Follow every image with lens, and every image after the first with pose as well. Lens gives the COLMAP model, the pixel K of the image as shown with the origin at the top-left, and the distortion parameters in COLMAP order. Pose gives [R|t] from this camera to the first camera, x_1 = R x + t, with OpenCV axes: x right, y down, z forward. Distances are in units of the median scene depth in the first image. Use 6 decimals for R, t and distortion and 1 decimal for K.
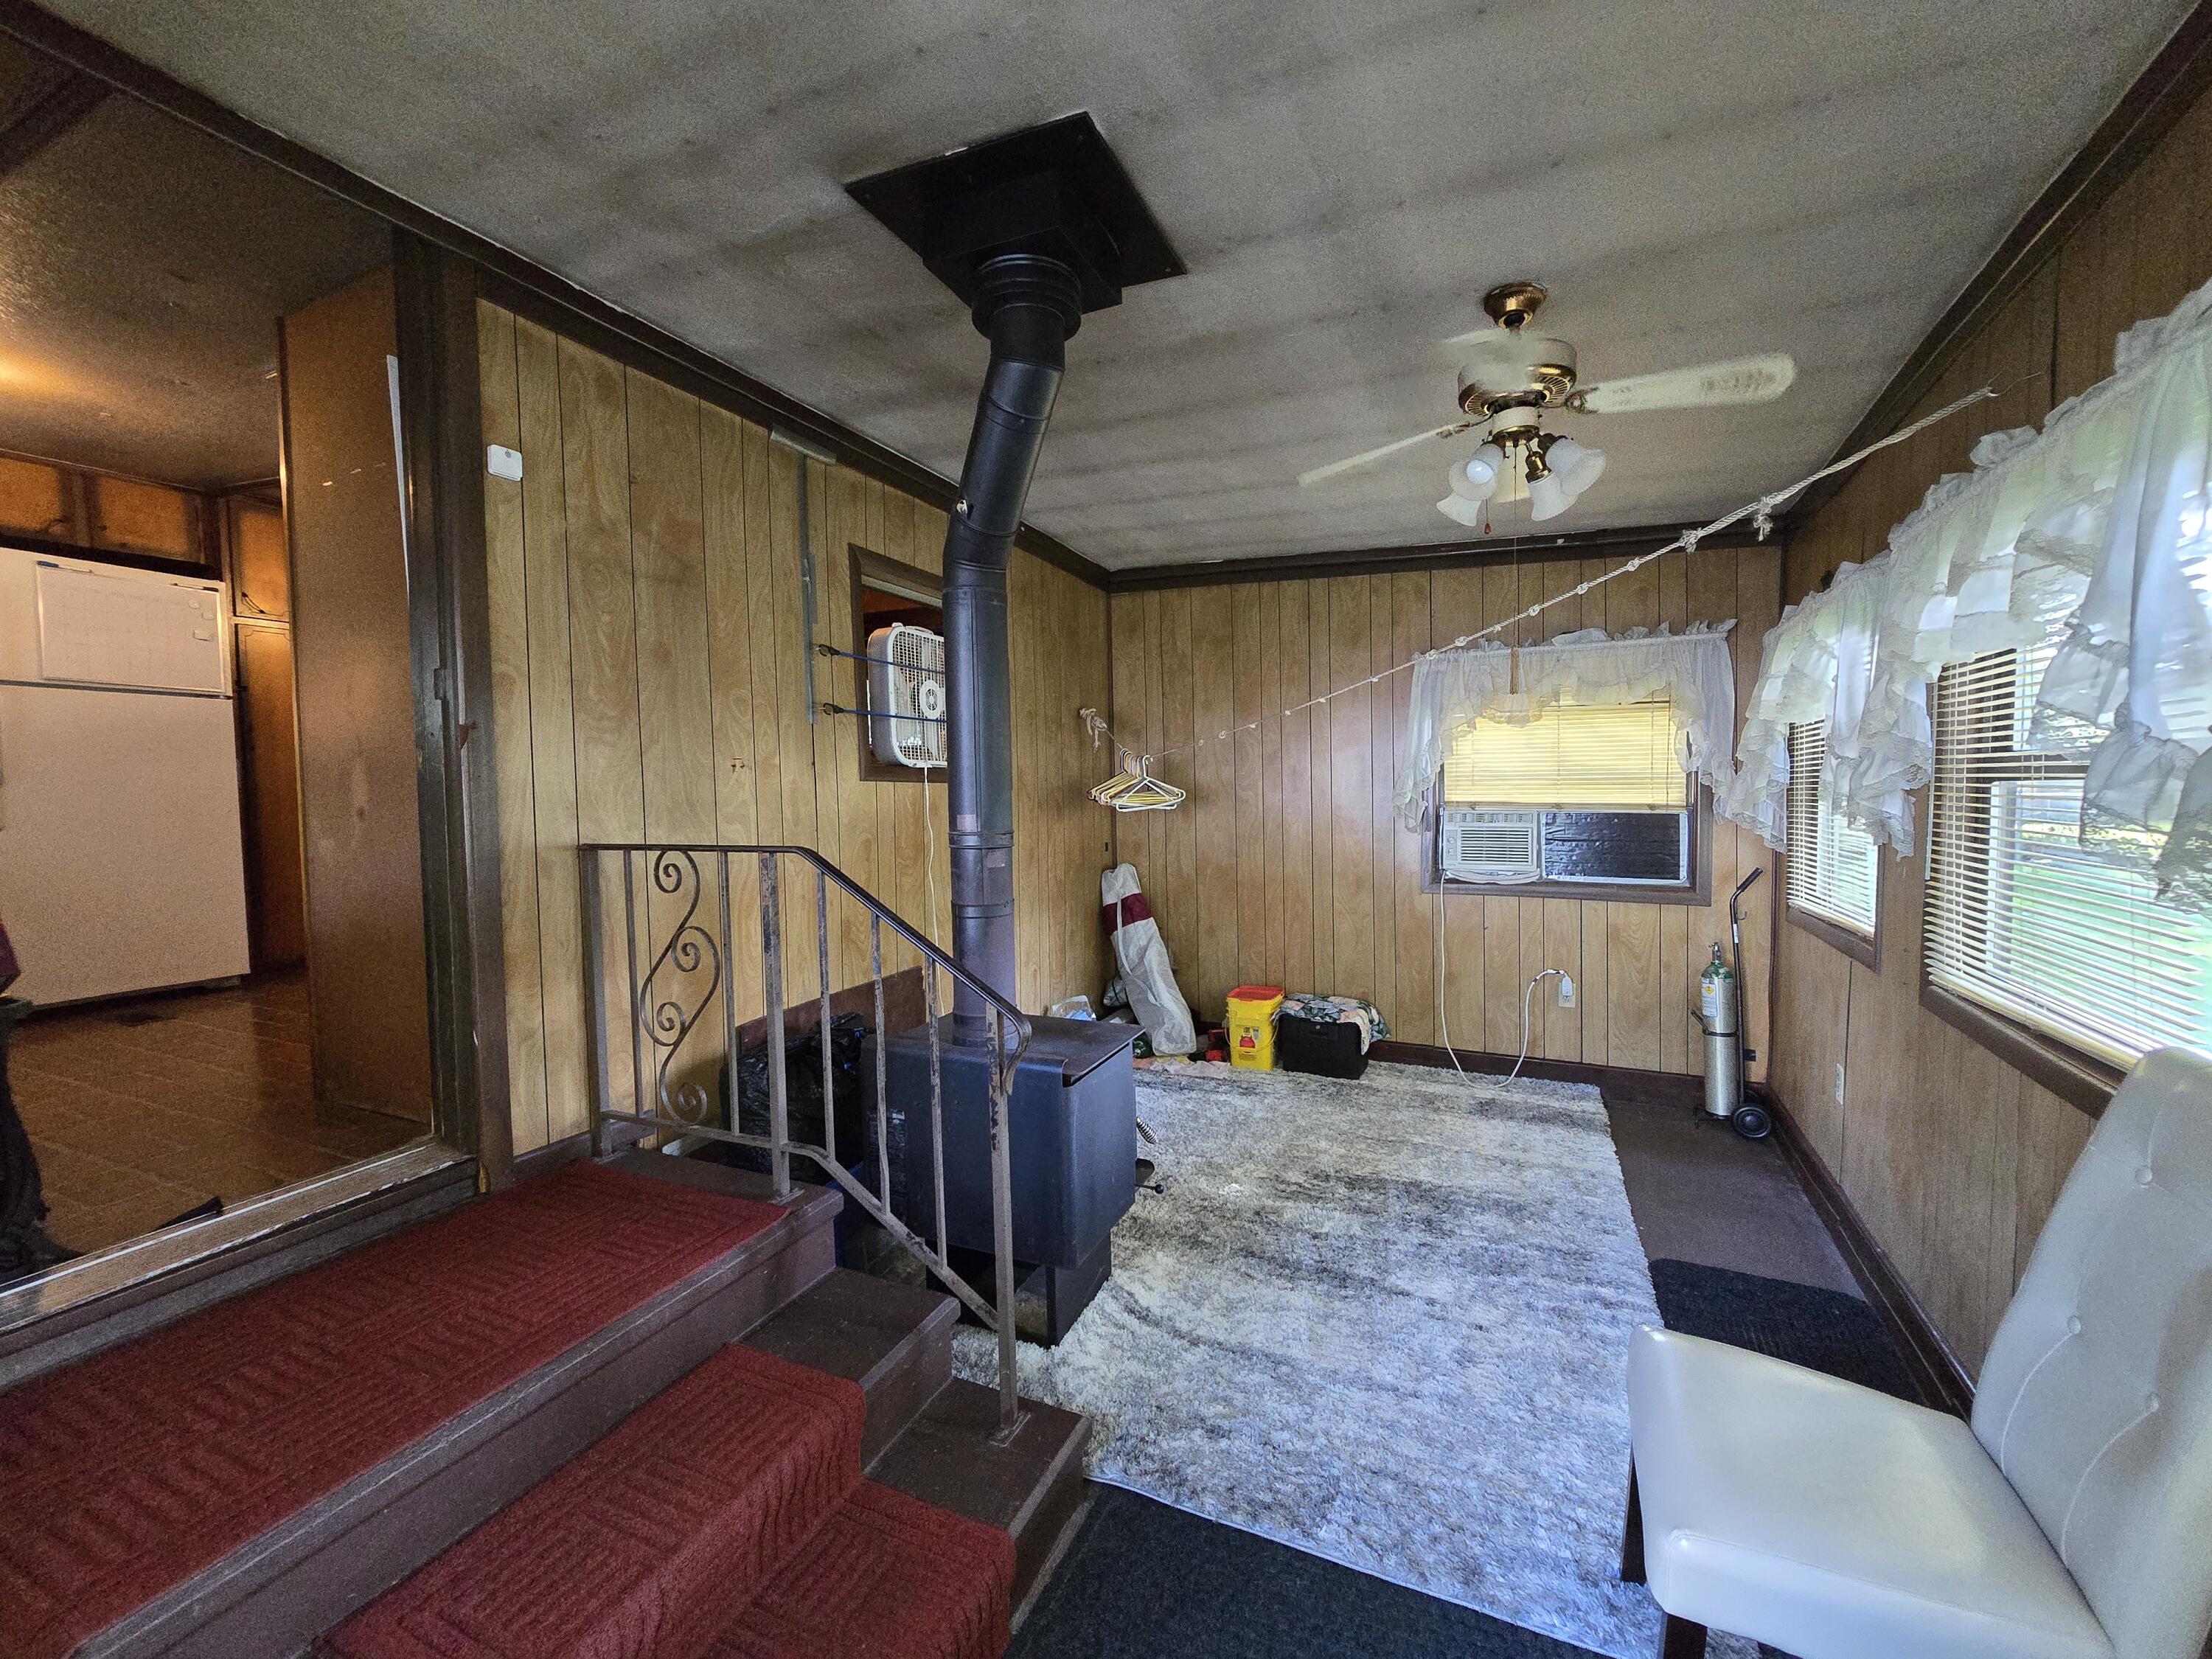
lens RADIAL K [[910.8, 0, 1092.4], [0, 910.8, 834.2], [0, 0, 1]] dist [-0.002486, -0.000288]
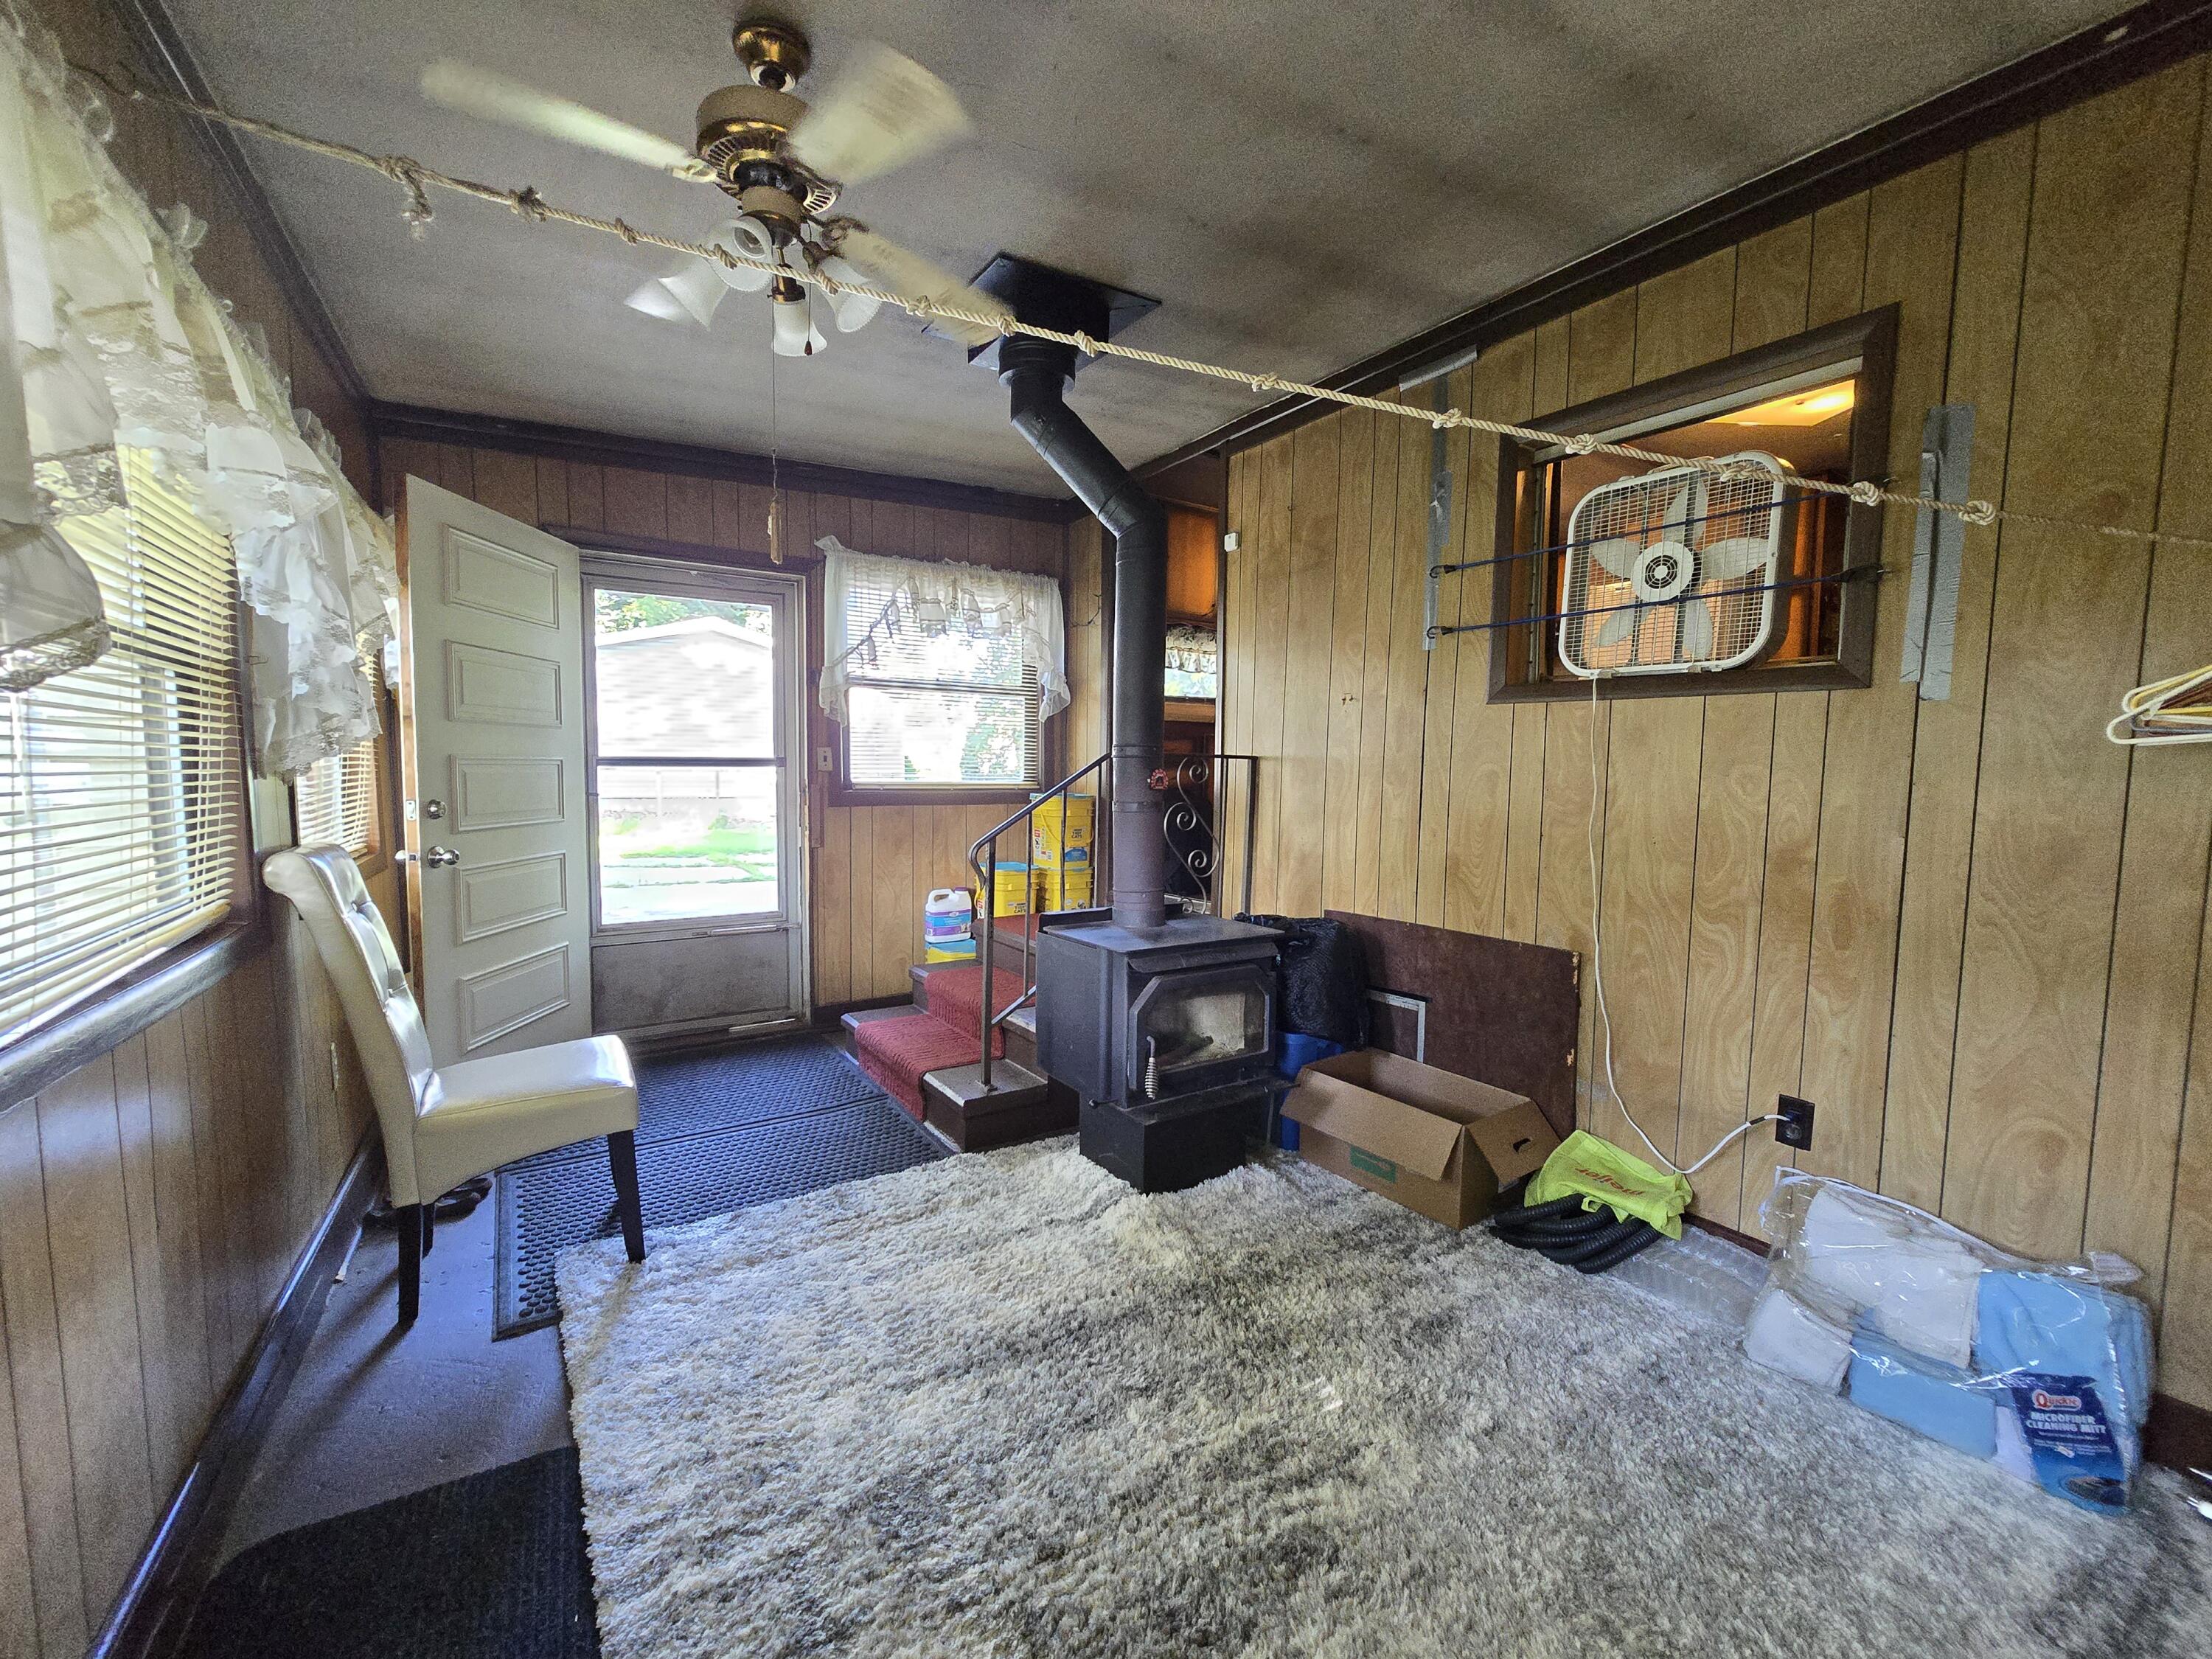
lens RADIAL K [[910.8, 0, 1092.4], [0, 910.8, 834.2], [0, 0, 1]] dist [-0.002486, -0.000288]
pose [[-0.535522, 0.070132, -0.841604, 0.511505], [-0.050858, 0.992059, 0.115031, -0.011530], [0.842988, 0.104404, -0.527703, 0.850593]]
